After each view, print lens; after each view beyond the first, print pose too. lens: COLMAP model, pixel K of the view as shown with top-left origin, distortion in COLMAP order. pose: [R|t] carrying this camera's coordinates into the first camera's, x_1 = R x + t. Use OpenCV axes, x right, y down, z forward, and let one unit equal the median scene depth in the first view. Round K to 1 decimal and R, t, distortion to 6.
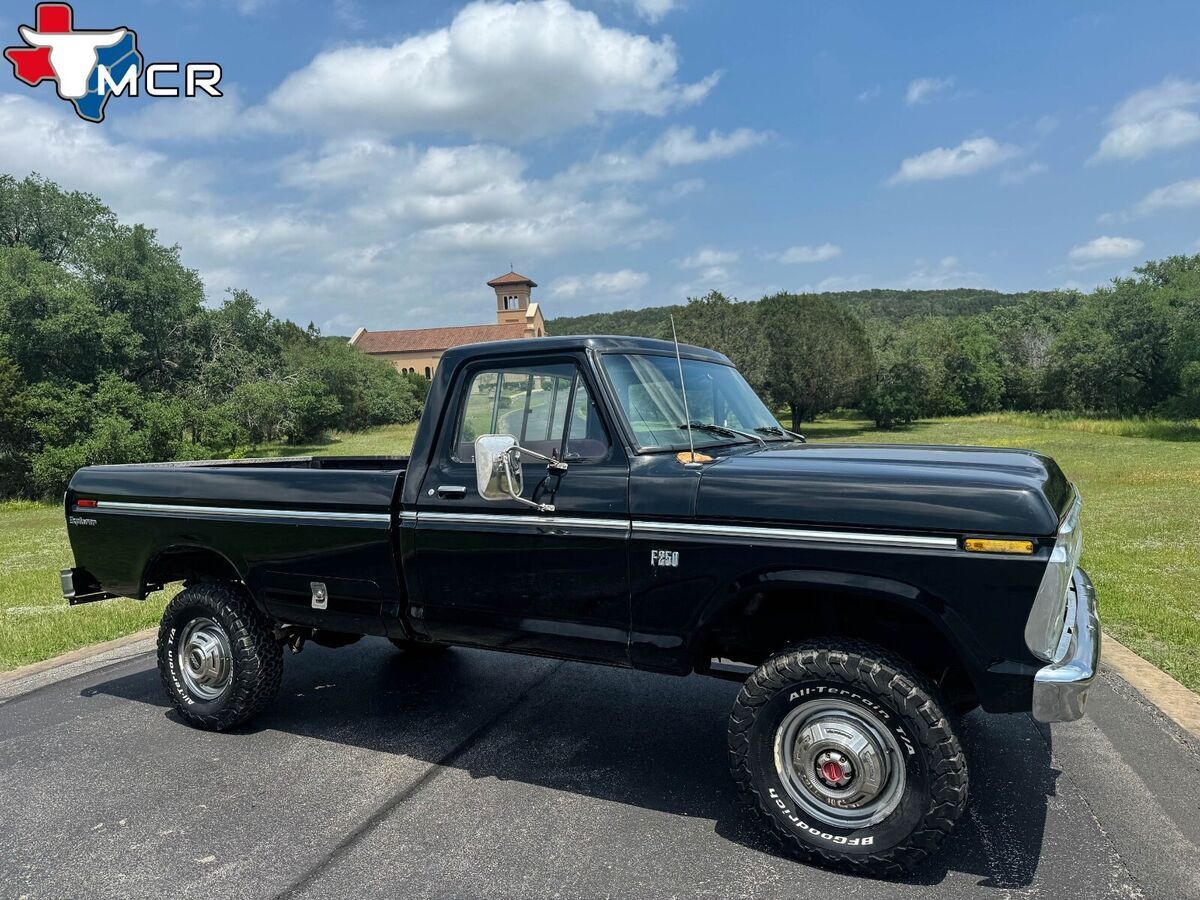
lens RADIAL K [[833.8, 0, 601.3], [0, 833.8, 471.1], [0, 0, 1]] dist [0.162888, -0.267831]
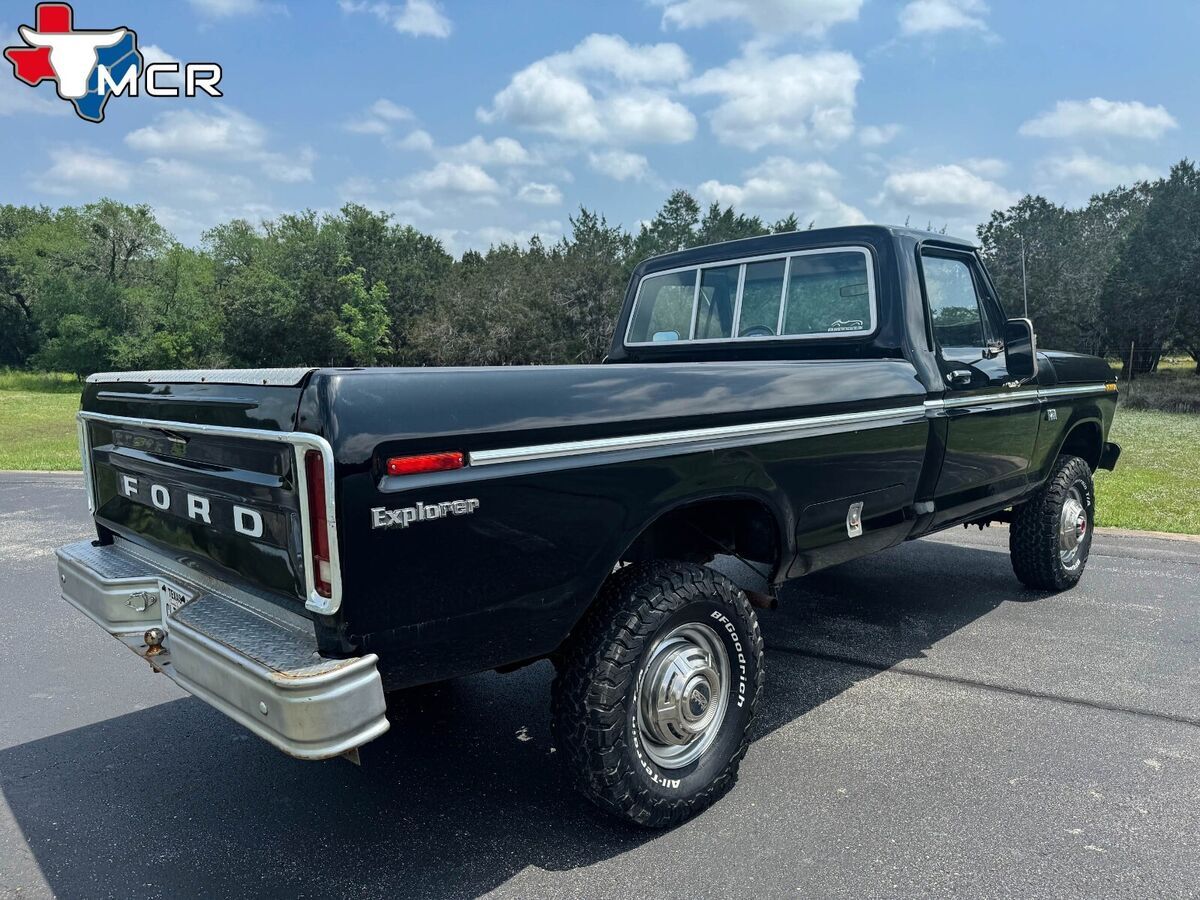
lens RADIAL K [[856.0, 0, 594.6], [0, 856.0, 426.6], [0, 0, 1]] dist [0.035870, -0.037050]
pose [[0.280103, -0.059255, 0.958140, -1.042518], [0.063924, 0.997029, 0.042972, 0.010559], [-0.957839, 0.049212, 0.283058, 0.899567]]
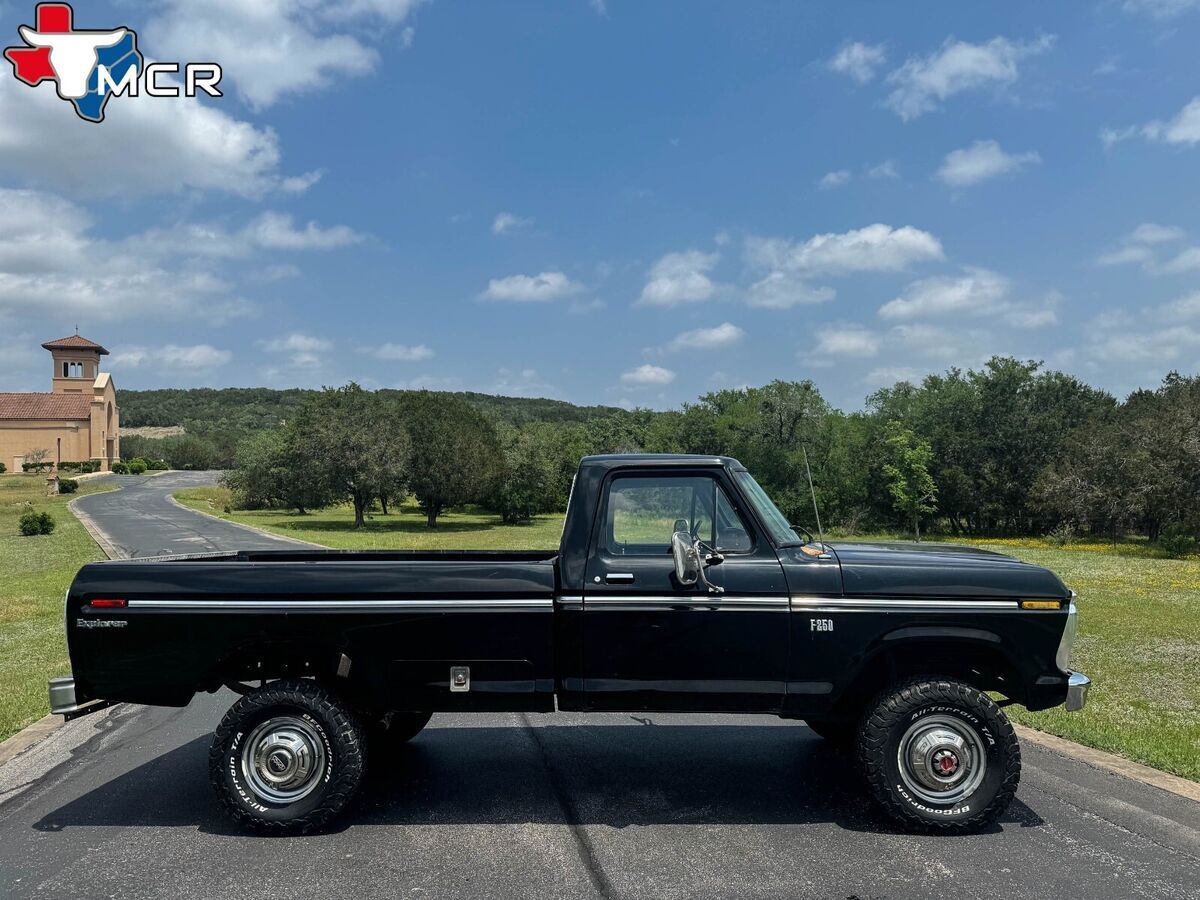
lens RADIAL K [[836.8, 0, 596.9], [0, 836.8, 453.0], [0, 0, 1]] dist [0.077463, -0.096452]
pose [[0.889975, 0.051604, 0.453081, -0.612329], [0.007933, 0.991674, -0.128529, -0.000458], [-0.455941, 0.117982, 0.882155, -0.060172]]
